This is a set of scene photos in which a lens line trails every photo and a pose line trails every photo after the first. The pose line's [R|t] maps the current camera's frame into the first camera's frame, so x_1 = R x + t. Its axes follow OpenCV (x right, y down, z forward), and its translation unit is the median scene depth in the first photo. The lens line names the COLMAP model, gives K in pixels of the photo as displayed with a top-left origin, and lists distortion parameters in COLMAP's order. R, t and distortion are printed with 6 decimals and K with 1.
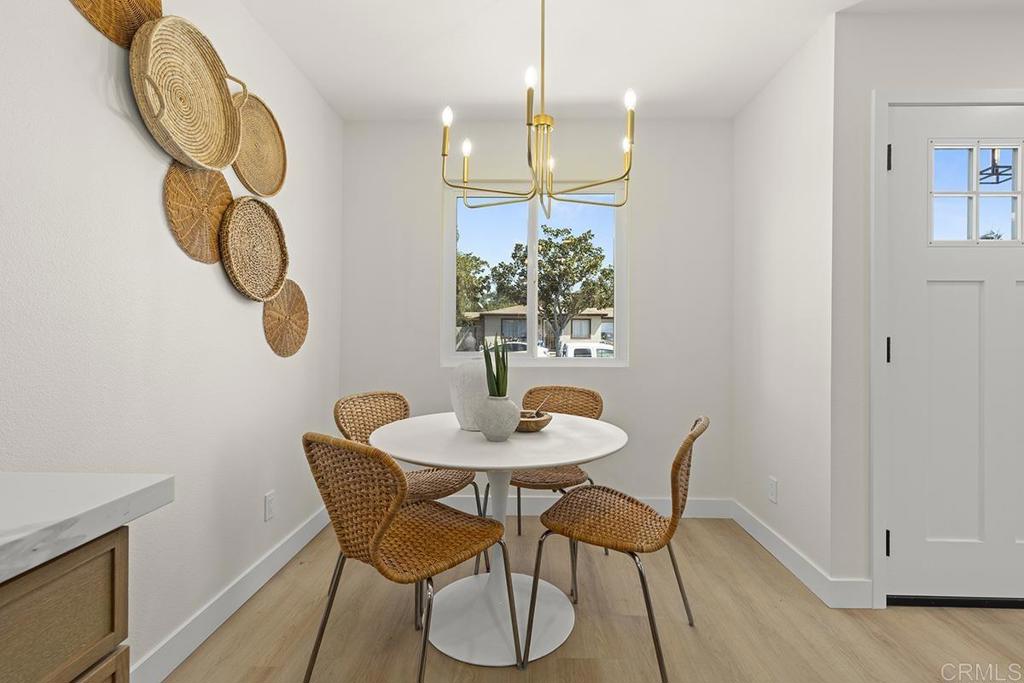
lens RADIAL K [[467.2, 0, 514.3], [0, 467.2, 335.8], [0, 0, 1]] dist [0.008098, -0.001578]
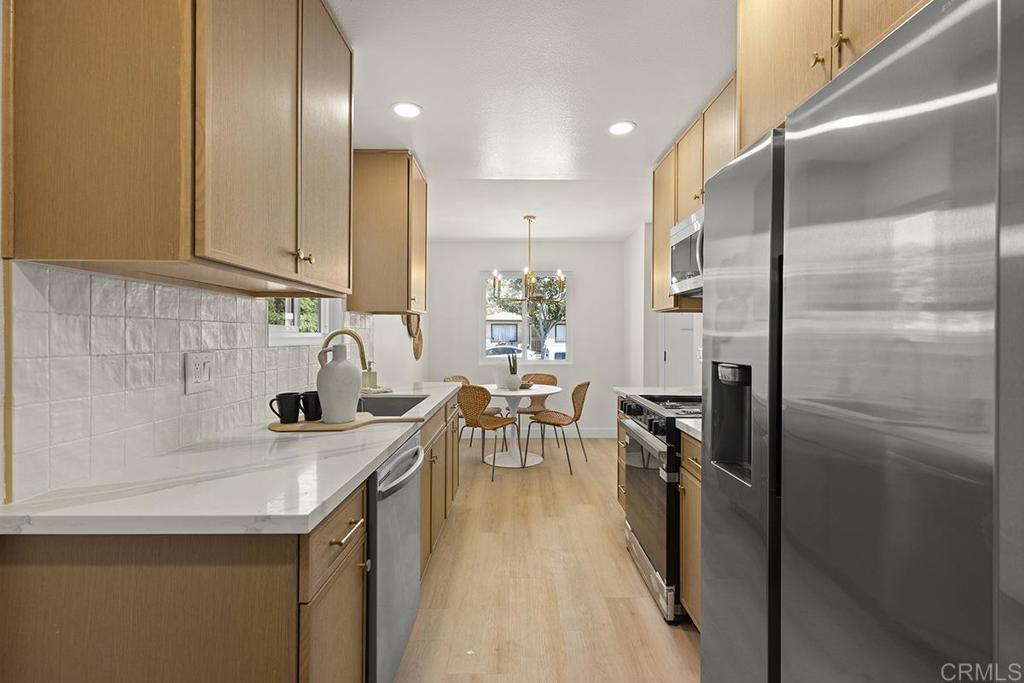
lens RADIAL K [[467.2, 0, 512.7], [0, 467.2, 338.4], [0, 0, 1]] dist [0.008098, -0.001578]
pose [[0.999651, -0.008231, 0.025102, -0.016215], [0.008199, 0.999965, 0.001365, -0.012889], [-0.025113, -0.001159, 0.999684, -0.260504]]
